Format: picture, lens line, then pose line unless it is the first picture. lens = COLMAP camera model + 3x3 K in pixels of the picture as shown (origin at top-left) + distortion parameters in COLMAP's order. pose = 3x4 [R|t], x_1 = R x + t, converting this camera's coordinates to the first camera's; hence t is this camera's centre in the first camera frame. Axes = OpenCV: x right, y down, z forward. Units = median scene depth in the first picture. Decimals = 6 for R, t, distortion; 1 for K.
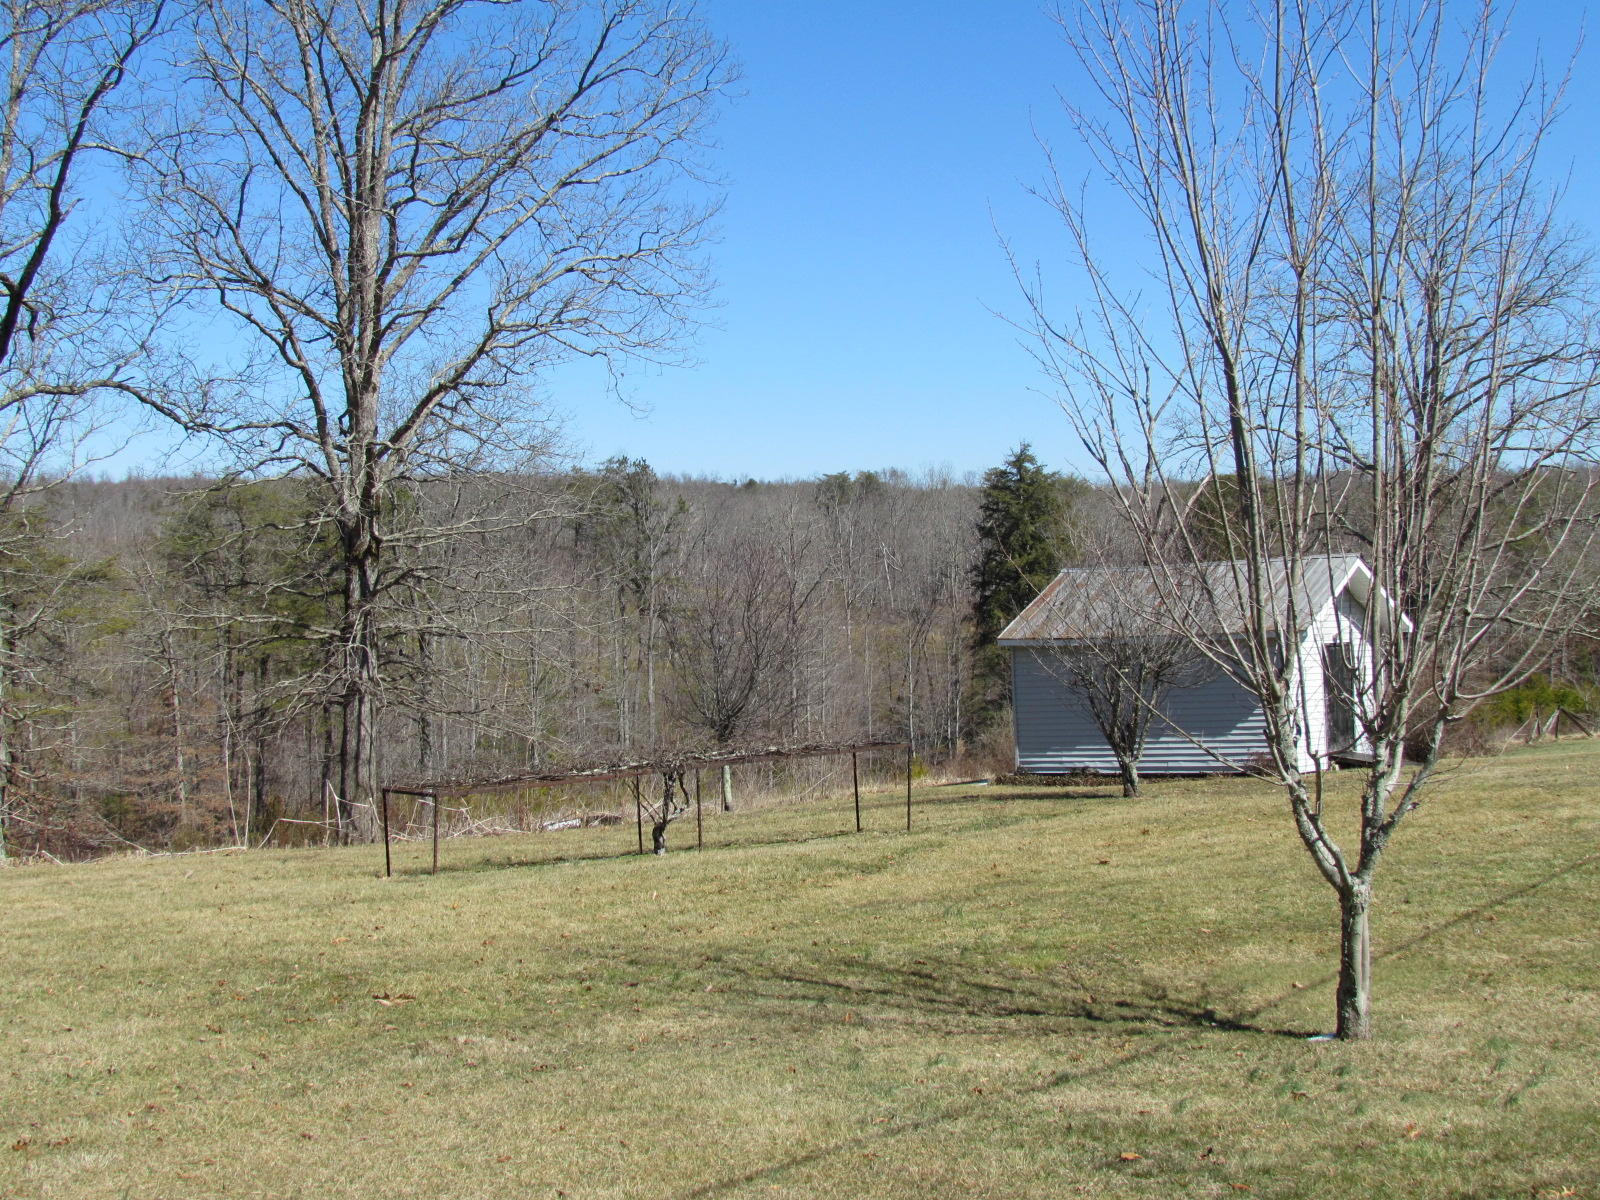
lens RADIAL K [[2200.3, 0, 800.0], [0, 2200.3, 600.0], [0, 0, 1]] dist [-0.112139, -0.018748]
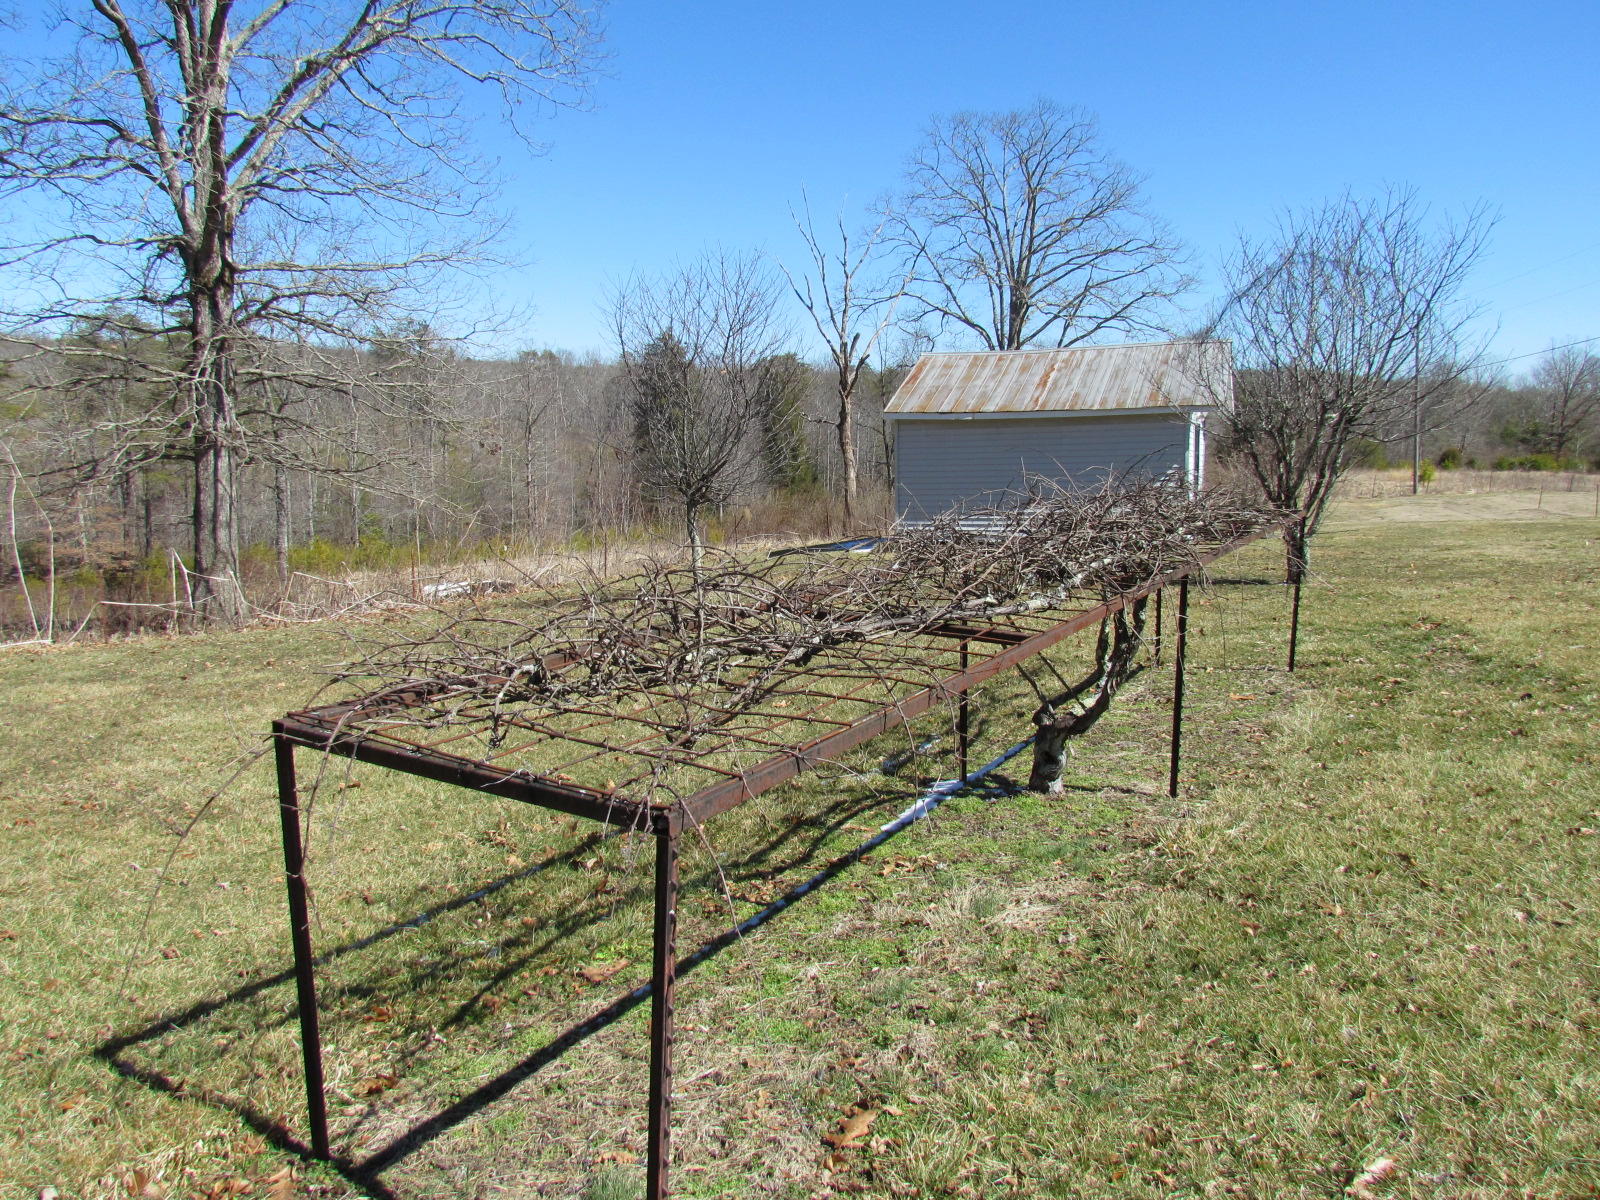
lens RADIAL K [[1188.0, 0, 800.0], [0, 1188.0, 600.0], [0, 0, 1]] dist [0.008473, -0.009901]
pose [[0.969148, -0.003399, 0.246458, -0.091301], [-0.030684, 0.990463, 0.134320, 0.032348], [-0.244564, -0.137738, 0.959800, 0.475081]]
